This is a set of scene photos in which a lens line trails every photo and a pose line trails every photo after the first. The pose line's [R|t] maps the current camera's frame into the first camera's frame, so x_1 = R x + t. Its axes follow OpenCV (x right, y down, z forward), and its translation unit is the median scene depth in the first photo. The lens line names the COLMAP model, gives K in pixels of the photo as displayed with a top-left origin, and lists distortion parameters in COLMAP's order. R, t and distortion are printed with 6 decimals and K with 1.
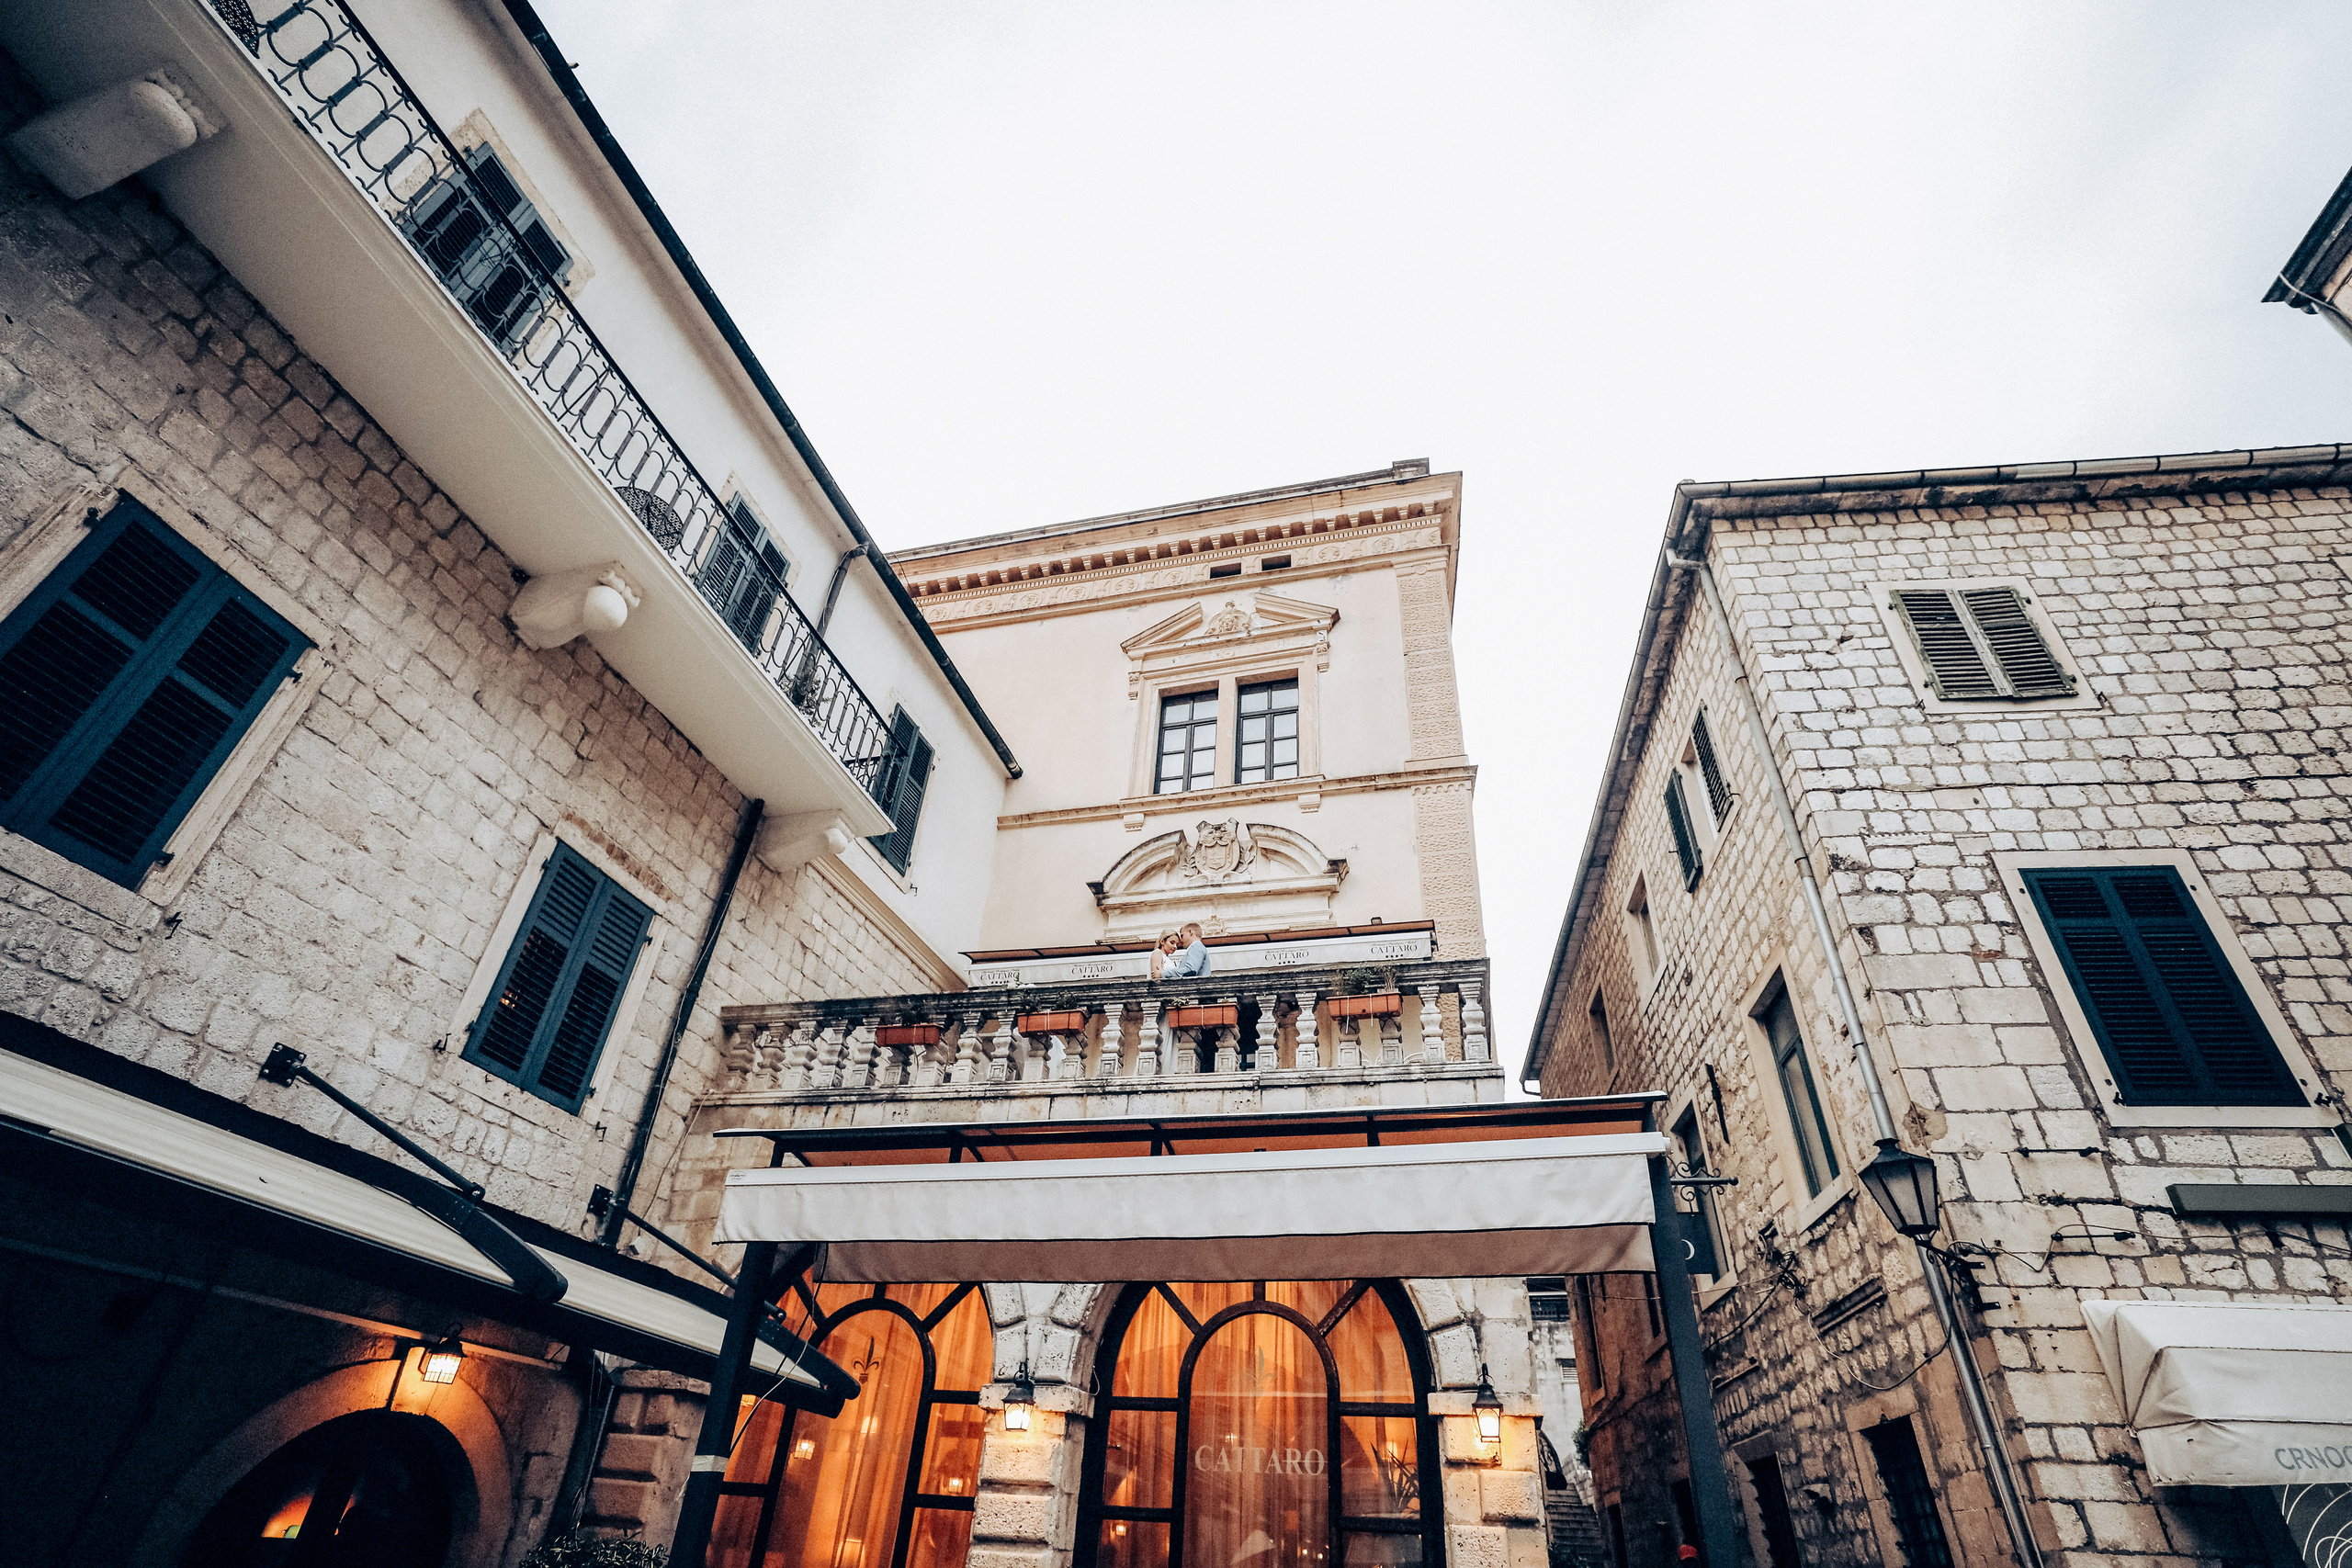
lens RADIAL K [[1120.0, 0, 1178.0], [0, 1120.0, 764.0], [0, 0, 1]] dist [-0.043939, 0.014413]
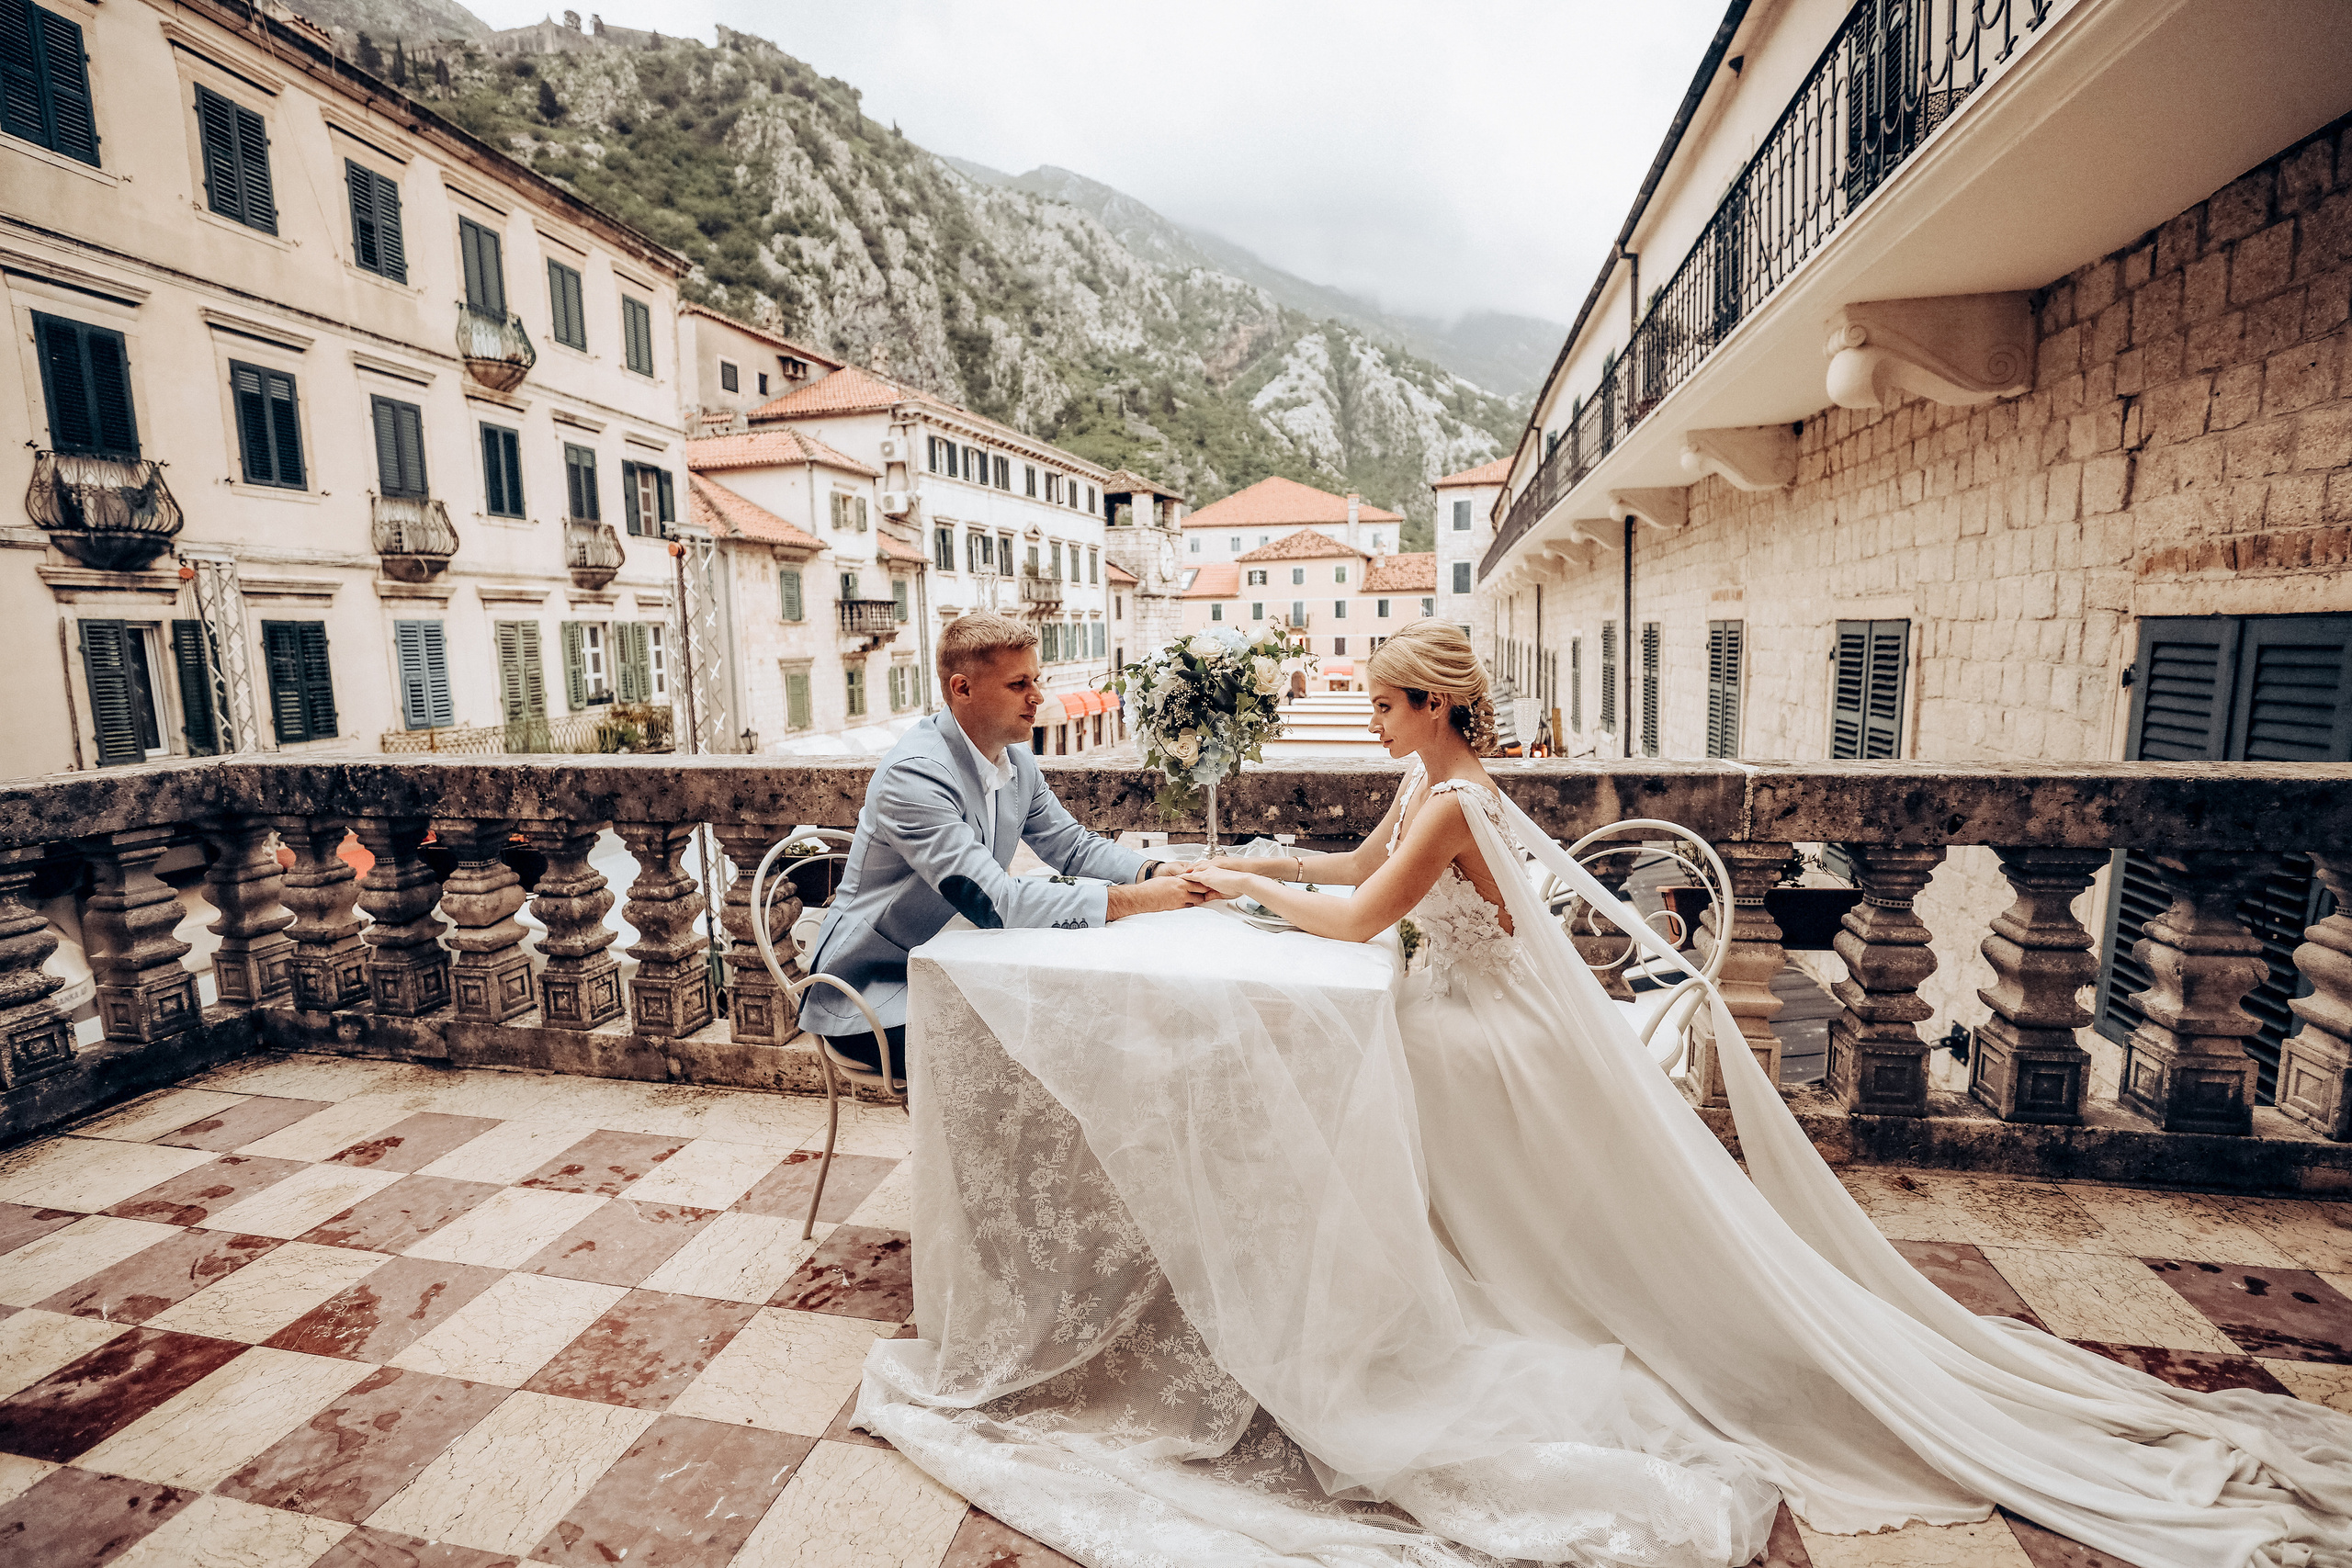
lens RADIAL K [[1070.9, 0, 1186.4], [0, 1070.9, 778.1], [0, 0, 1]] dist [-0.044723, 0.014140]
pose [[-0.998627, -0.023799, -0.046670, -0.070268], [0.002048, 0.872442, -0.488714, 0.357898], [0.052348, -0.488139, -0.871195, 1.292498]]
